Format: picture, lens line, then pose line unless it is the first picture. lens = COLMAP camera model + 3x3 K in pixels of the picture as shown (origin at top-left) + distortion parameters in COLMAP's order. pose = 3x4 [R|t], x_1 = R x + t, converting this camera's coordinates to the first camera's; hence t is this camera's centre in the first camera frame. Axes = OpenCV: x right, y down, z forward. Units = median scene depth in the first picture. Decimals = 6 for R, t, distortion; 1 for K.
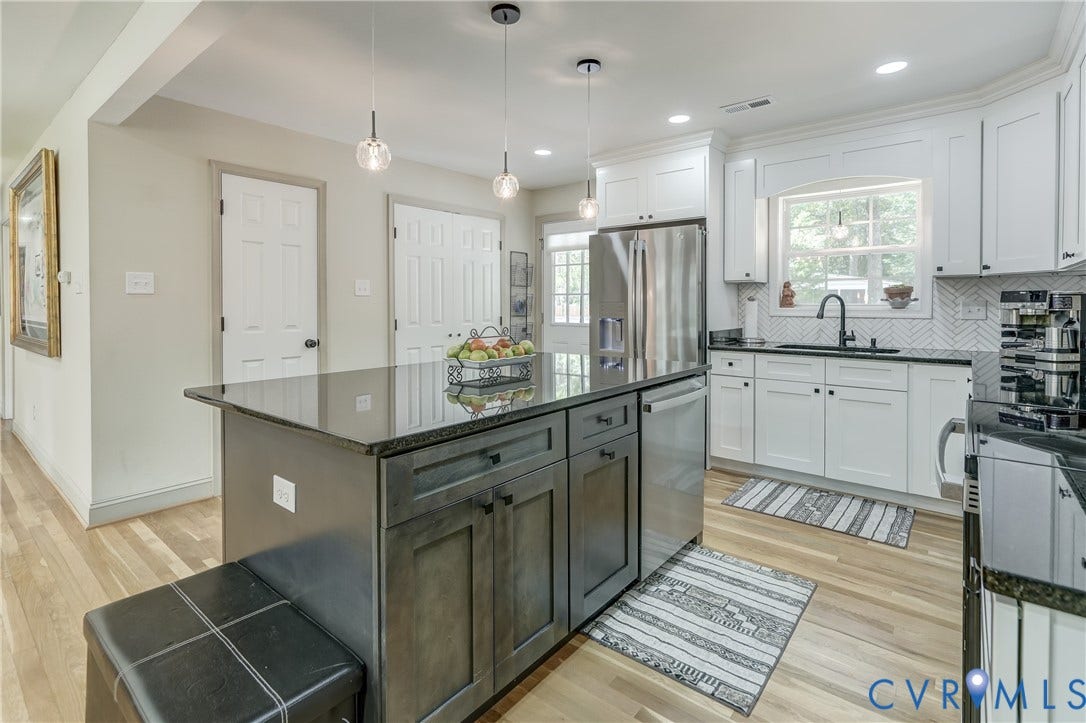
lens RADIAL K [[512.7, 0, 514.5], [0, 512.7, 314.4], [0, 0, 1]] dist [-0.005022, 0.003894]
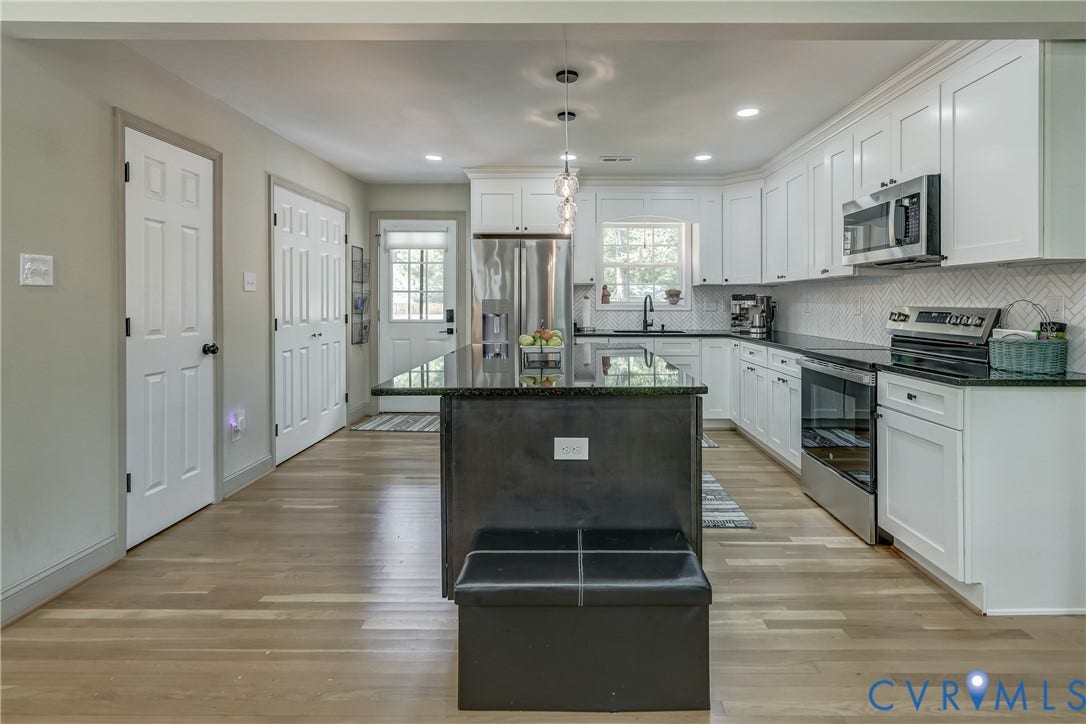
lens RADIAL K [[512.7, 0, 586.9], [0, 512.7, 302.0], [0, 0, 1]] dist [-0.005022, 0.003894]
pose [[0.760880, 0.000041, 0.648893, -0.447532], [0.011352, 0.999846, -0.013375, -0.001100], [-0.648794, 0.017543, 0.760762, -0.003862]]
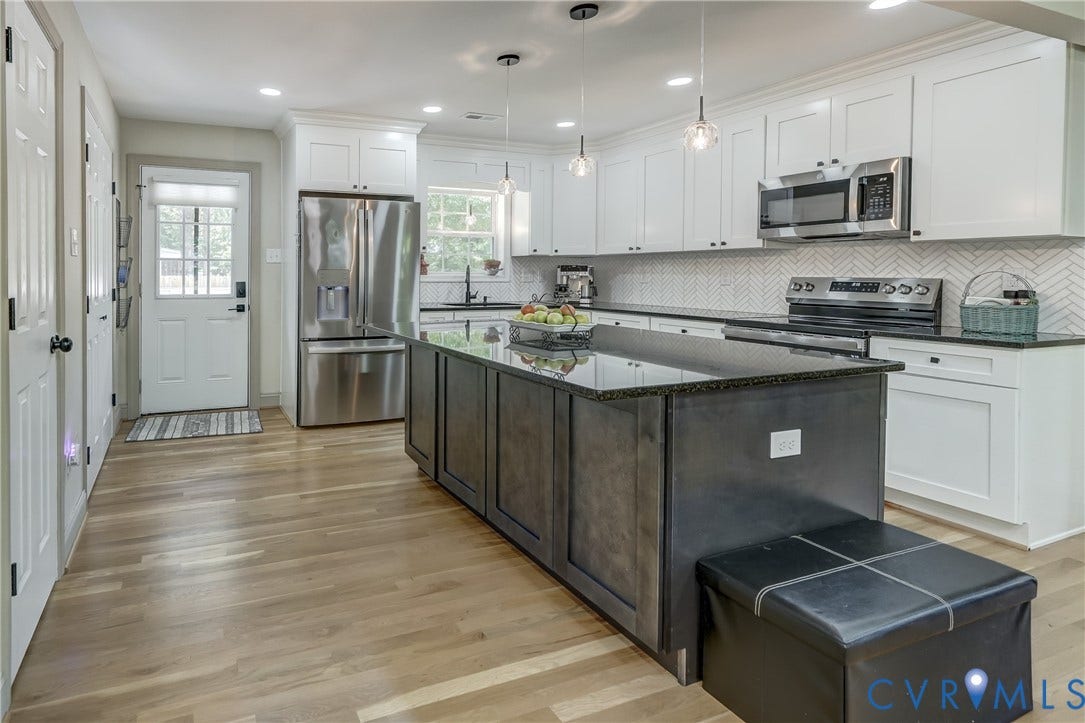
lens RADIAL K [[512.2, 0, 445.9], [0, 512.2, 282.4], [0, 0, 1]] dist [-0.005022, 0.003894]
pose [[0.489610, -0.014484, 0.871821, -0.619589], [0.013891, 0.999865, 0.008811, -0.006194], [-0.871831, 0.007796, 0.489745, 0.388438]]
